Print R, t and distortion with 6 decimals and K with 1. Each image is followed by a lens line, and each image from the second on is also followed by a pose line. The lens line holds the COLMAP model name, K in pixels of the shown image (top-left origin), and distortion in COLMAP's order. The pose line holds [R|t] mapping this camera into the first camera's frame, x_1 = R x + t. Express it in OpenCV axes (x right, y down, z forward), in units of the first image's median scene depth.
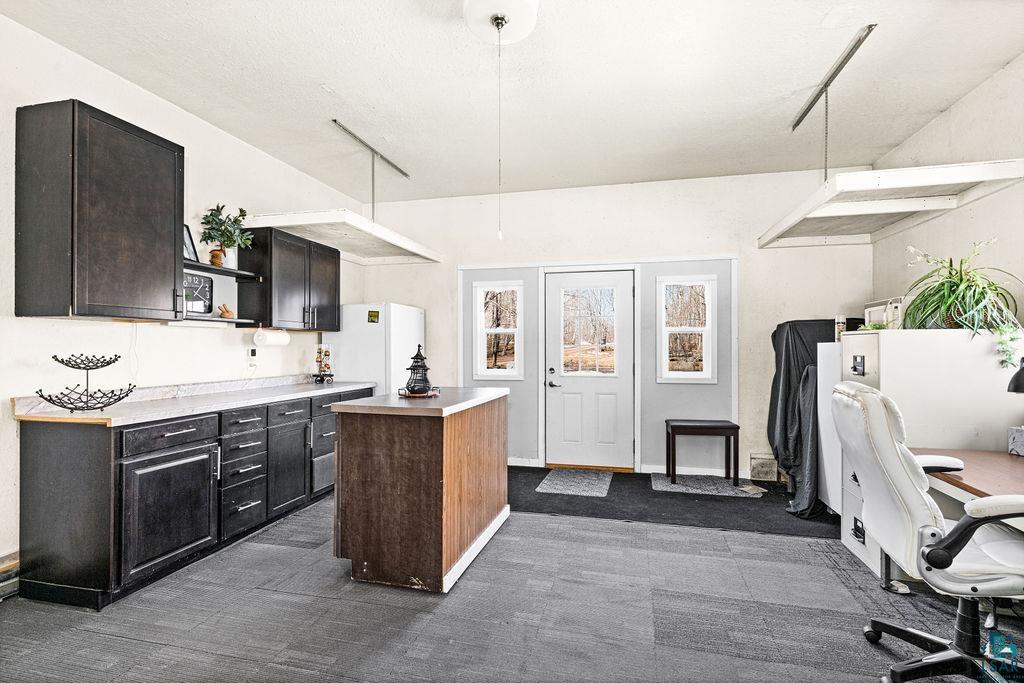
lens RADIAL K [[499.3, 0, 511.0], [0, 499.3, 344.6], [0, 0, 1]] dist [-0.001146, 0.000125]
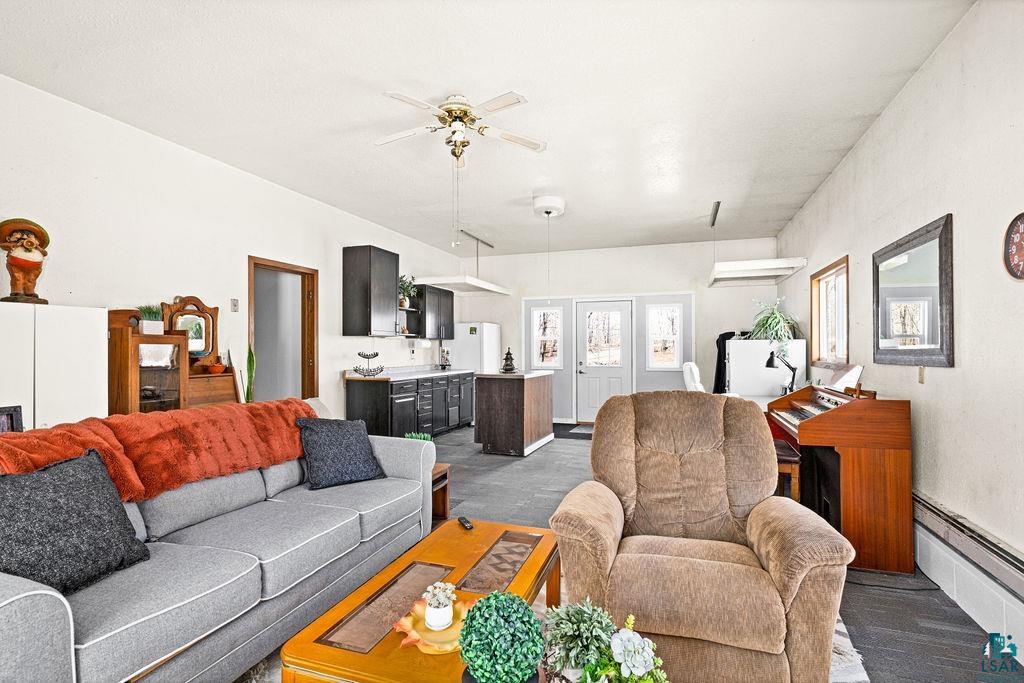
lens RADIAL K [[499.3, 0, 511.0], [0, 499.3, 344.6], [0, 0, 1]] dist [-0.001146, 0.000125]
pose [[0.995685, -0.001230, -0.092792, 0.011710], [0.000970, 0.999995, -0.002845, -0.005114], [0.092795, 0.002742, 0.995681, -0.886064]]
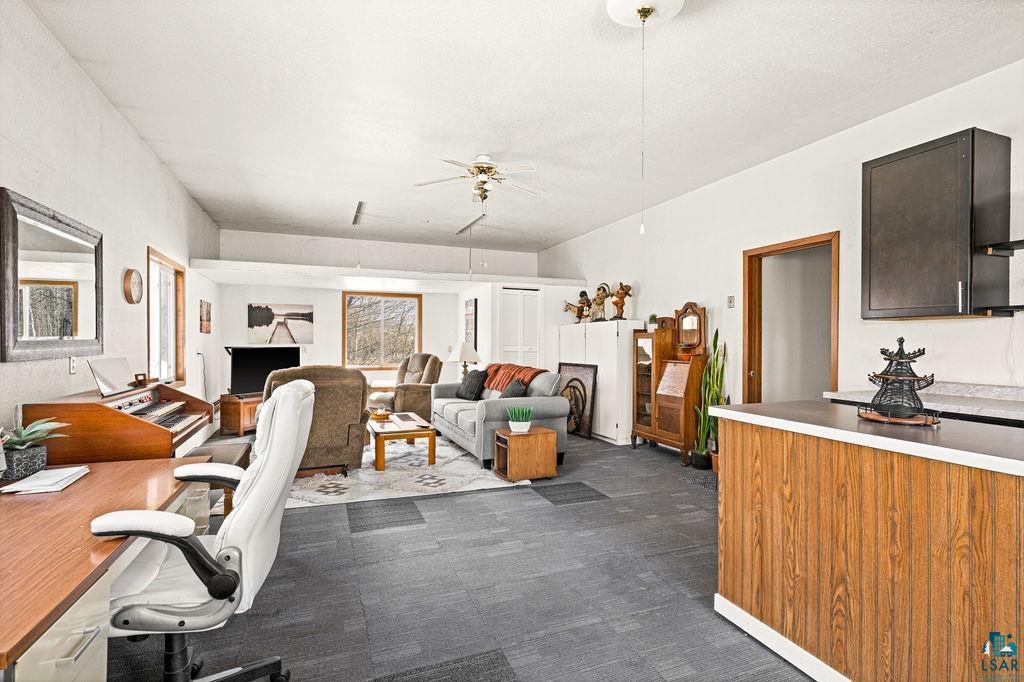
lens RADIAL K [[499.3, 0, 511.0], [0, 499.3, 344.1], [0, 0, 1]] dist [-0.001146, 0.000125]
pose [[-0.817623, 0.001530, -0.575752, 0.482763], [0.001560, 0.999999, 0.000442, 0.005980], [0.575752, -0.000537, -0.817624, 1.048561]]
